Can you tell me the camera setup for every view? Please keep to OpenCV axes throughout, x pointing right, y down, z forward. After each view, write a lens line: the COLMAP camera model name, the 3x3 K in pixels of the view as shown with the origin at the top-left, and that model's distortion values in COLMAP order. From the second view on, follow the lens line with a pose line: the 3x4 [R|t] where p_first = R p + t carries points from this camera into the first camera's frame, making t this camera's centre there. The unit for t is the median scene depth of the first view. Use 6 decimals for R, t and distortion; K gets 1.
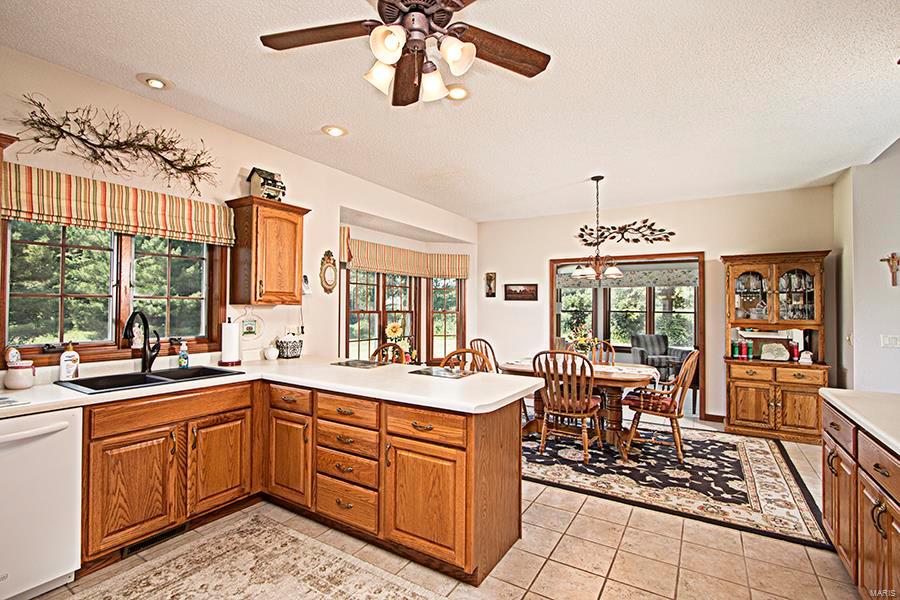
lens RADIAL K [[425.8, 0, 442.2], [0, 425.8, 299.4], [0, 0, 1]] dist [-0.011521, 0.000166]
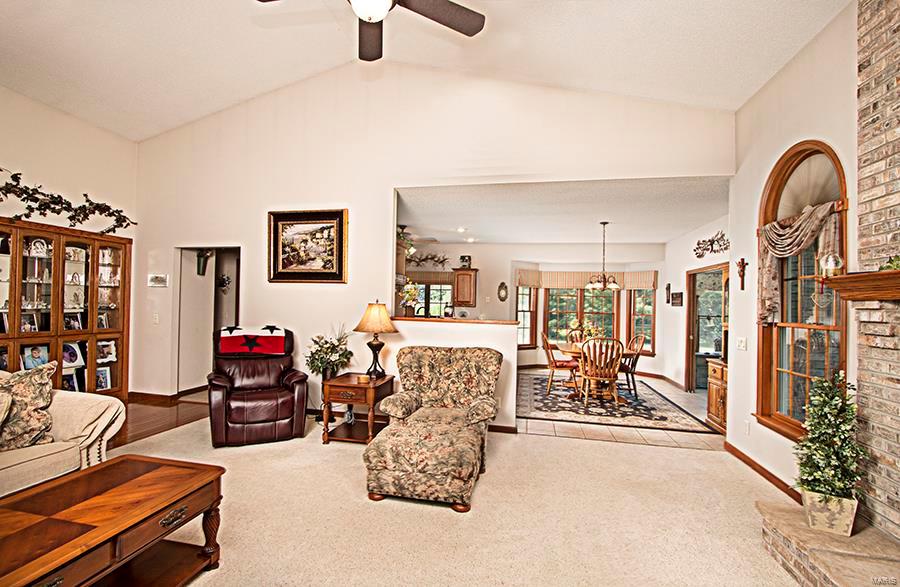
lens RADIAL K [[424.7, 0, 438.8], [0, 424.7, 307.8], [0, 0, 1]] dist [-0.014878, 0.001661]
pose [[0.333718, 0.007769, -0.942641, 1.443414], [-0.008595, 0.999950, 0.005198, 0.008574], [0.942634, 0.006368, 0.333768, -0.041715]]
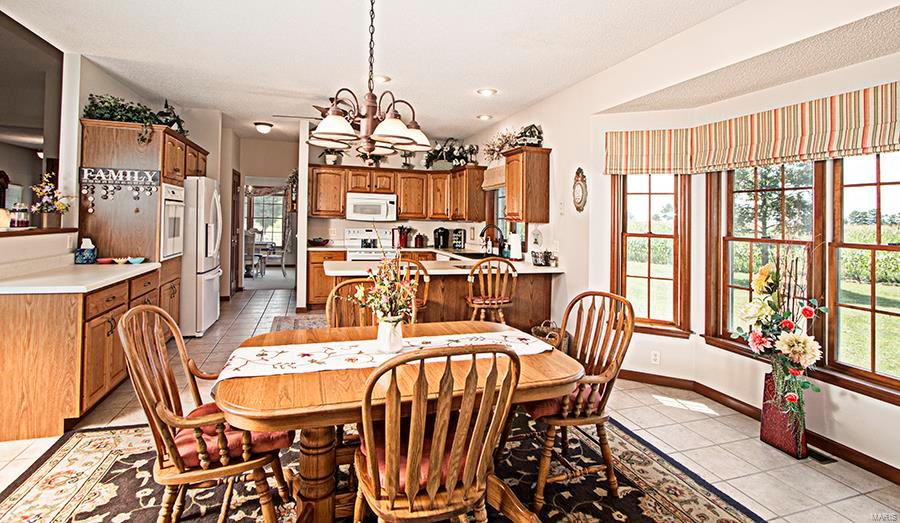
lens RADIAL K [[445.9, 0, 464.9], [0, 445.9, 224.5], [0, 0, 1]] dist [-0.003980, -0.000190]
pose [[-0.630343, -0.011902, -0.776225, 0.585126], [-0.015121, 0.999881, -0.003053, 0.018332], [0.776169, 0.009813, -0.630448, 1.227943]]
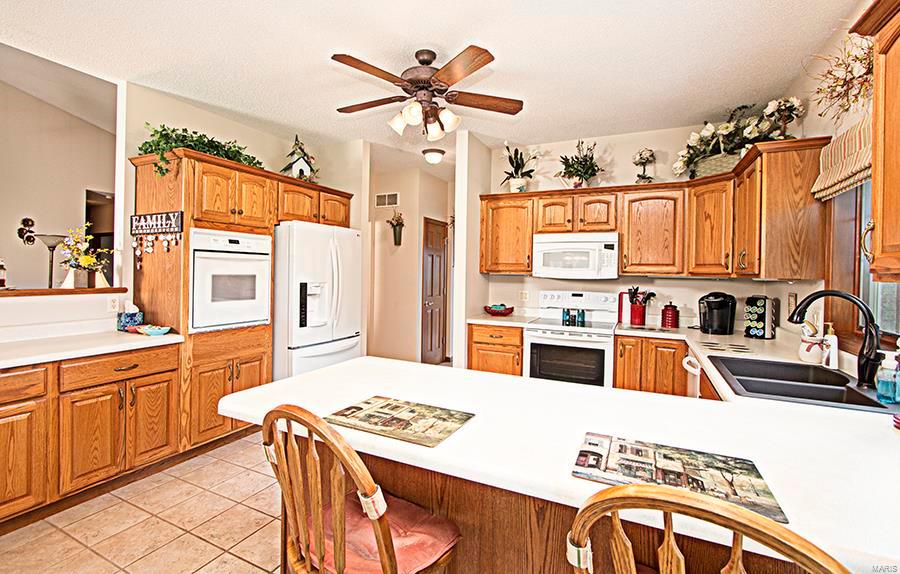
lens RADIAL K [[424.7, 0, 441.8], [0, 424.7, 277.8], [0, 0, 1]] dist [-0.014878, 0.001661]
pose [[-0.995258, -0.018648, -0.095463, 0.001089], [-0.018639, 0.999826, -0.000980, 0.010048], [0.095464, 0.000804, -0.995433, 0.878209]]
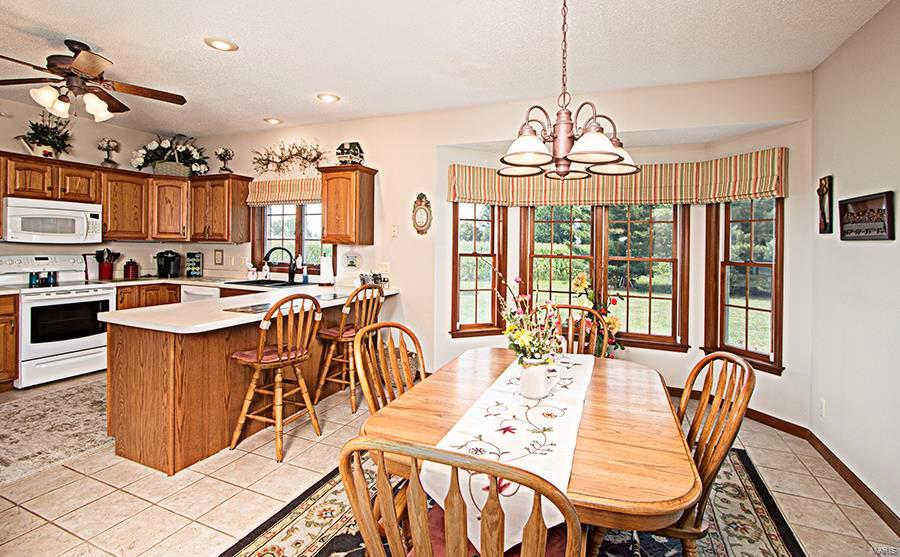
lens RADIAL K [[424.5, 0, 462.7], [0, 424.5, 251.4], [0, 0, 1]] dist [-0.015872, 0.001174]
pose [[0.165895, 0.014266, -0.986040, 0.654985], [-0.002162, 0.999898, 0.014102, 0.009692], [0.986141, -0.000208, 0.165909, 0.785330]]
